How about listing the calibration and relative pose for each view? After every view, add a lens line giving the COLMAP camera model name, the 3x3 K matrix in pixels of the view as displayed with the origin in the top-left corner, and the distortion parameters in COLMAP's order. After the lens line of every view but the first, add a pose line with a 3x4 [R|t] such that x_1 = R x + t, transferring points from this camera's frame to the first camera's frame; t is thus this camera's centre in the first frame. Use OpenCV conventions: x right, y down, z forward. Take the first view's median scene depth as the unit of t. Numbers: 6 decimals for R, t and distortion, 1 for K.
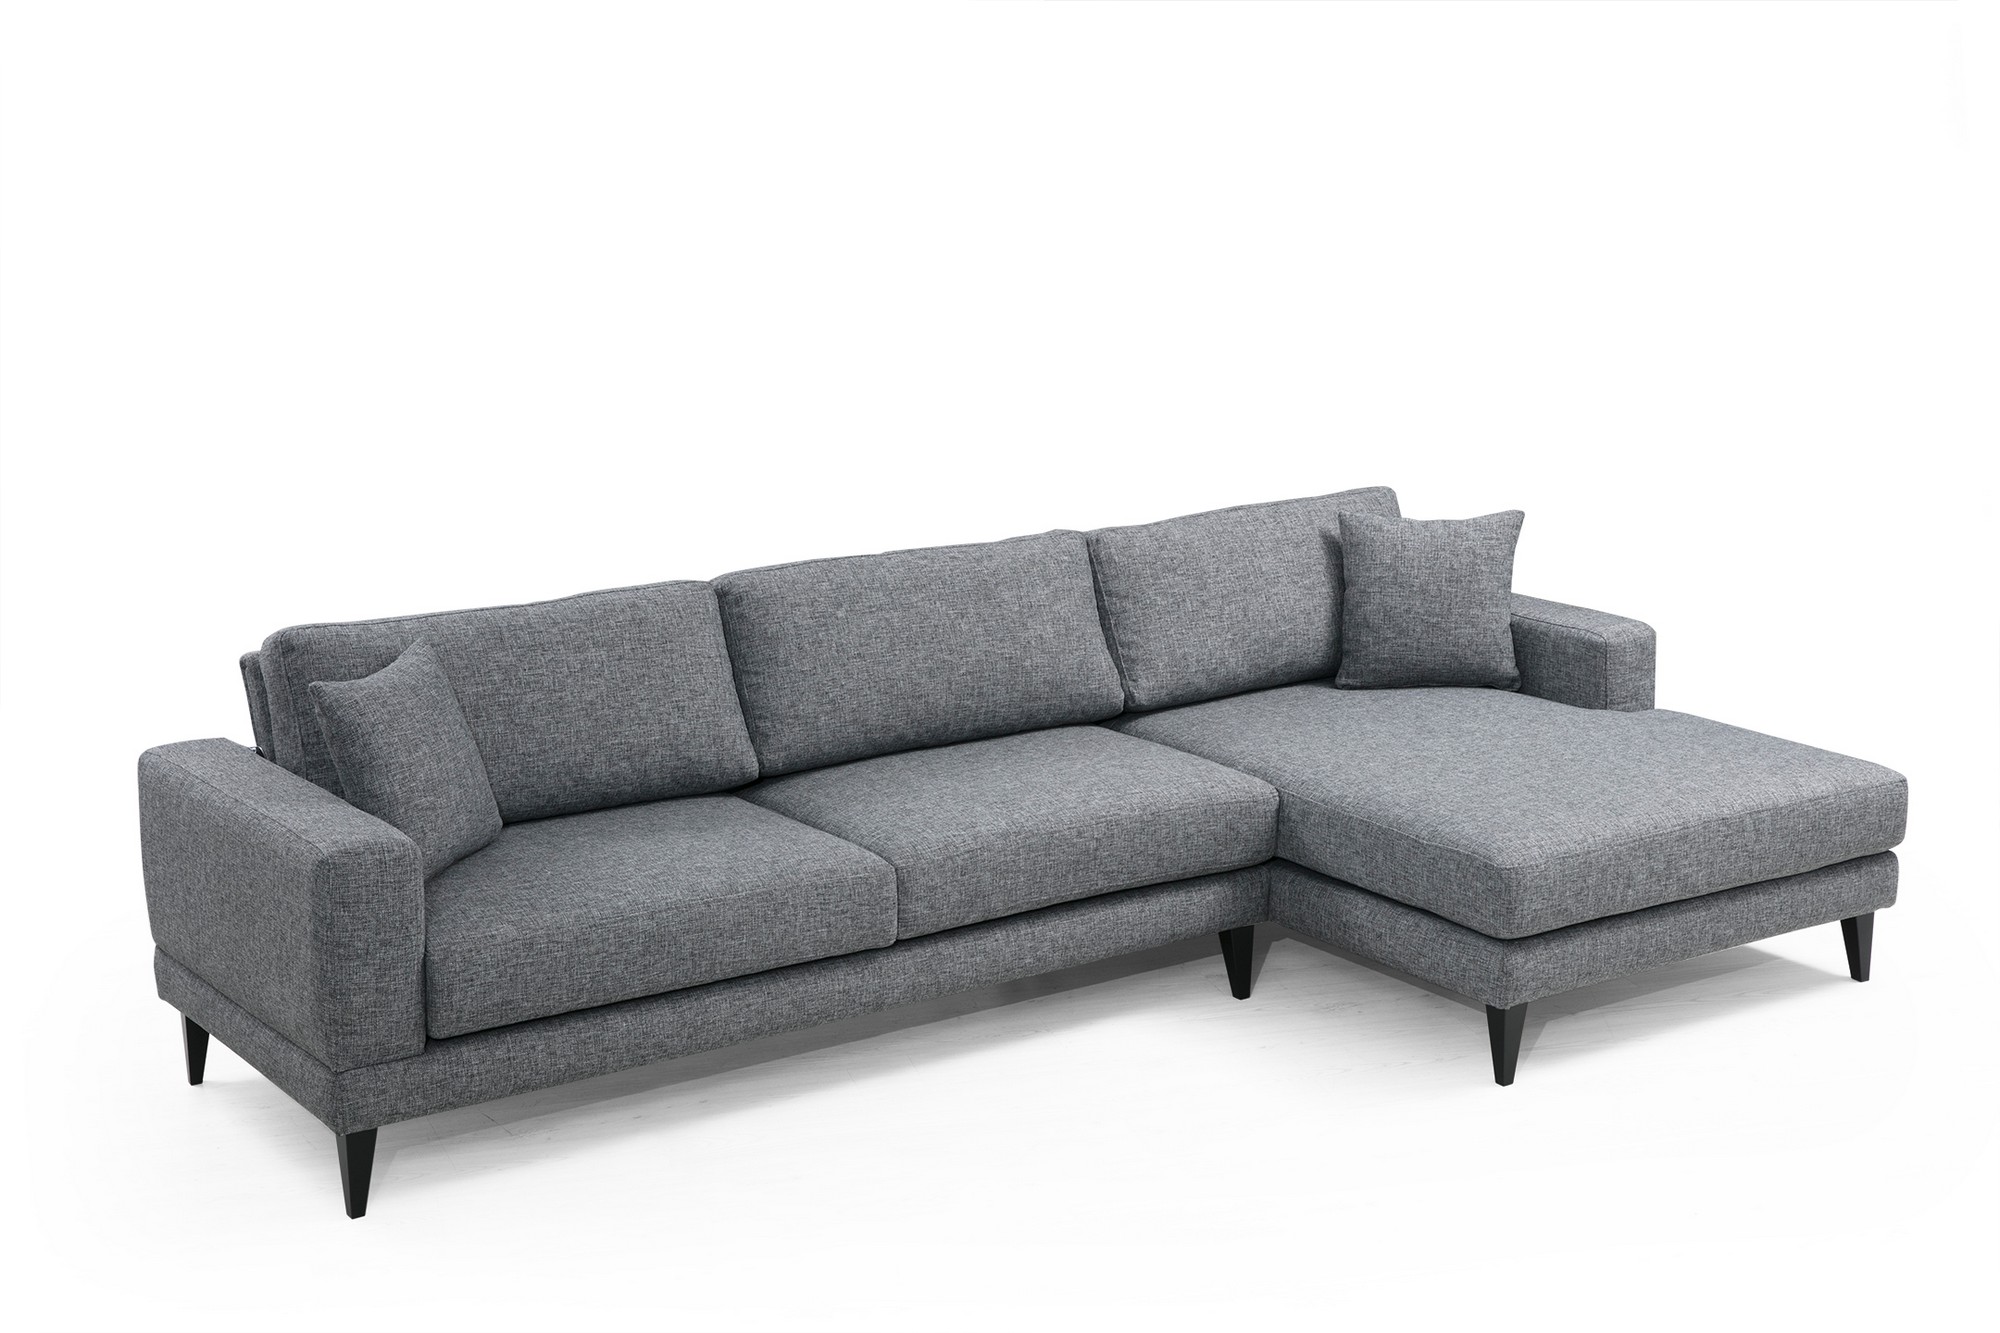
lens RADIAL K [[2929.6, 0, 1028.4], [0, 2929.6, 607.0], [0, 0, 1]] dist [0.312829, 0.000000]
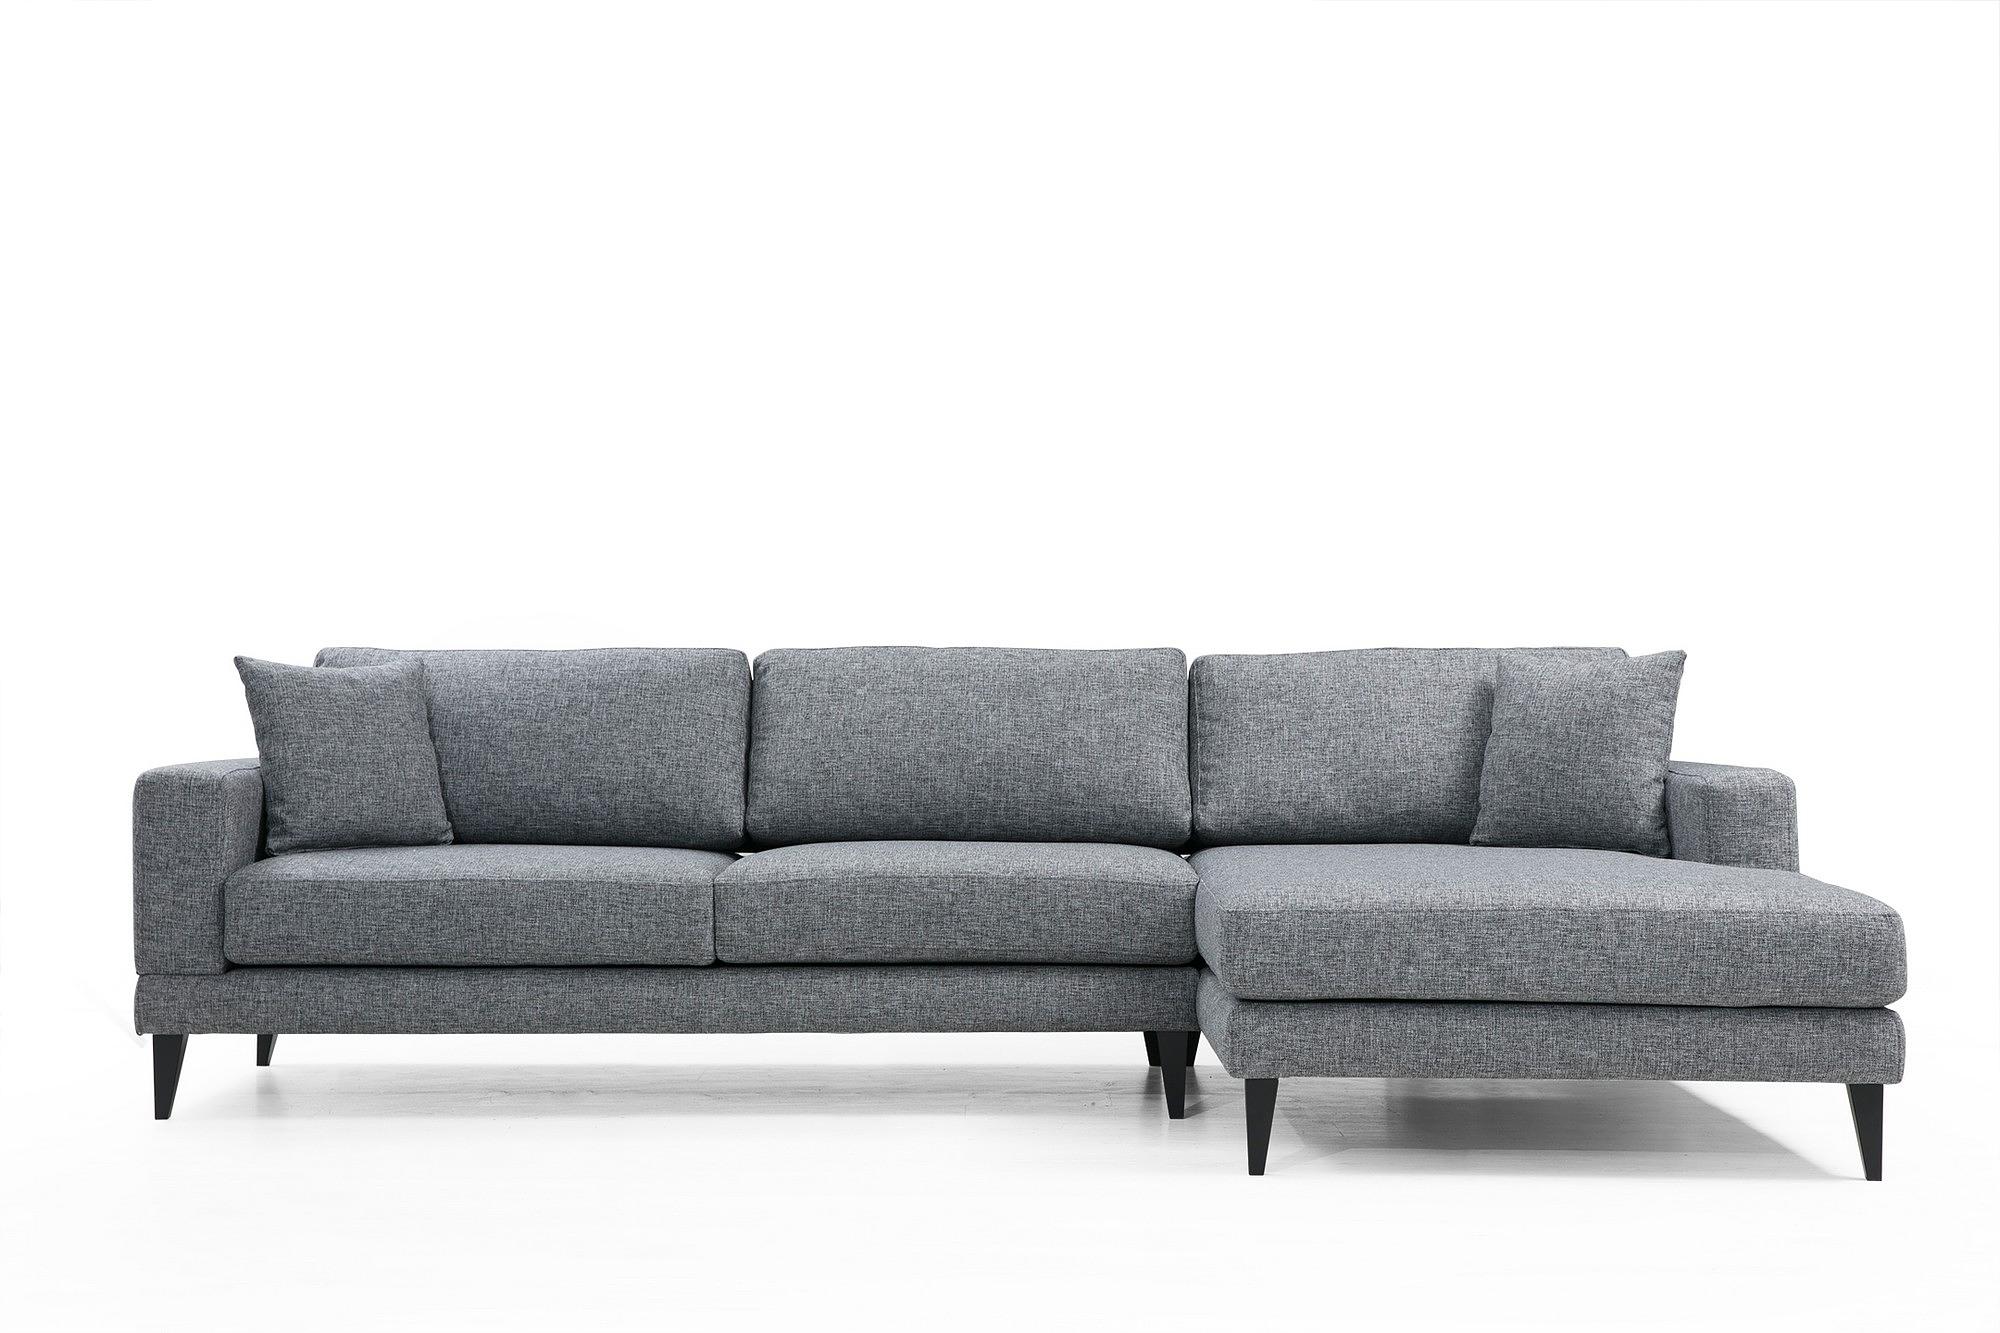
lens RADIAL K [[3140.6, 0, 995.9], [0, 3140.6, 672.1], [0, 0, 1]] dist [0.306665, 0.000000]
pose [[0.817167, 0.008830, -0.576334, 0.619450], [-0.123979, 0.979172, -0.160784, 0.169915], [0.562910, 0.202841, 0.801241, 0.166267]]
